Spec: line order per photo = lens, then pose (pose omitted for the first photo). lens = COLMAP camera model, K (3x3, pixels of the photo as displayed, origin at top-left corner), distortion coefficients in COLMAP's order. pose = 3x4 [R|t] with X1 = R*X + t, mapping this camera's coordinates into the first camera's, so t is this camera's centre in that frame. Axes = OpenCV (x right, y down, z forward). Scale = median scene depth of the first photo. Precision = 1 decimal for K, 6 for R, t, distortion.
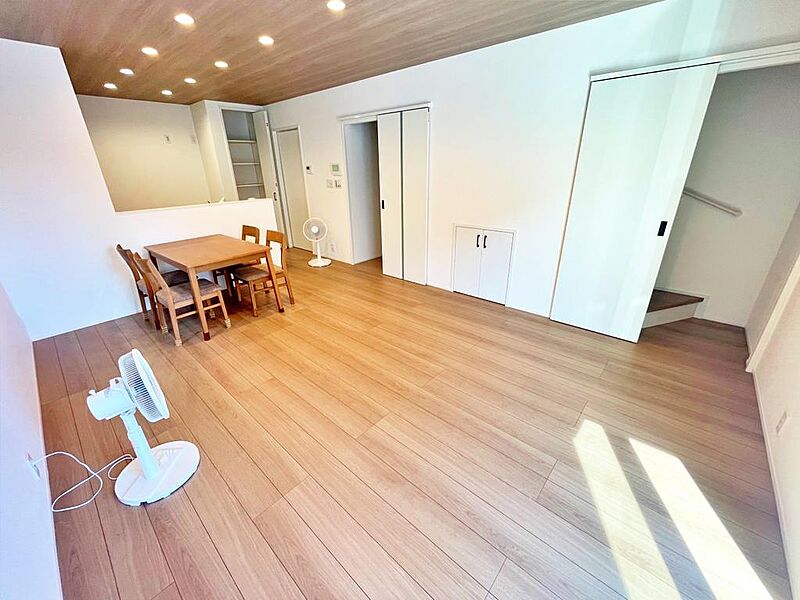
lens RADIAL K [[322.9, 0, 397.8], [0, 322.9, 298.3], [0, 0, 1]] dist [-0.001766, -0.000685]
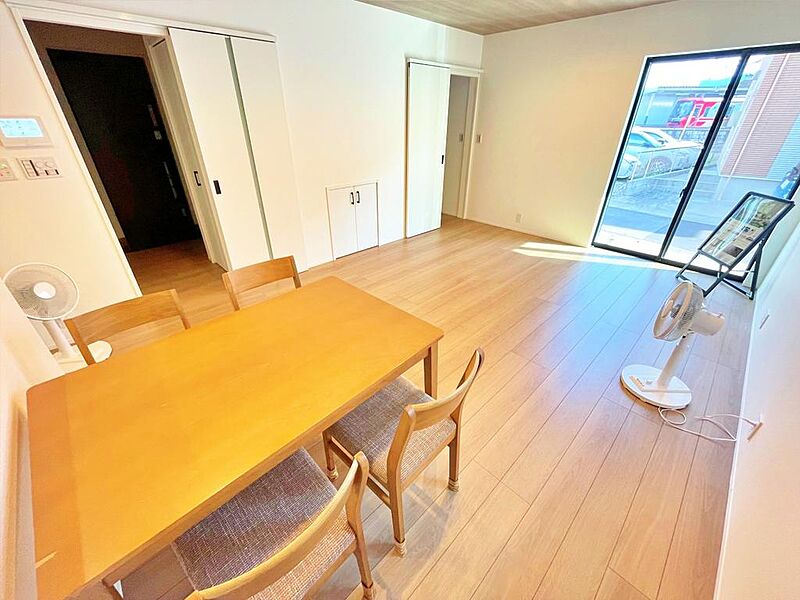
lens RADIAL K [[322.9, 0, 397.8], [0, 322.9, 298.3], [0, 0, 1]] dist [-0.001766, -0.000685]
pose [[0.074844, -0.469646, 0.879677, -1.032097], [0.380093, 0.828991, 0.410247, -0.358455], [-0.921915, 0.303655, 0.240554, 0.896462]]
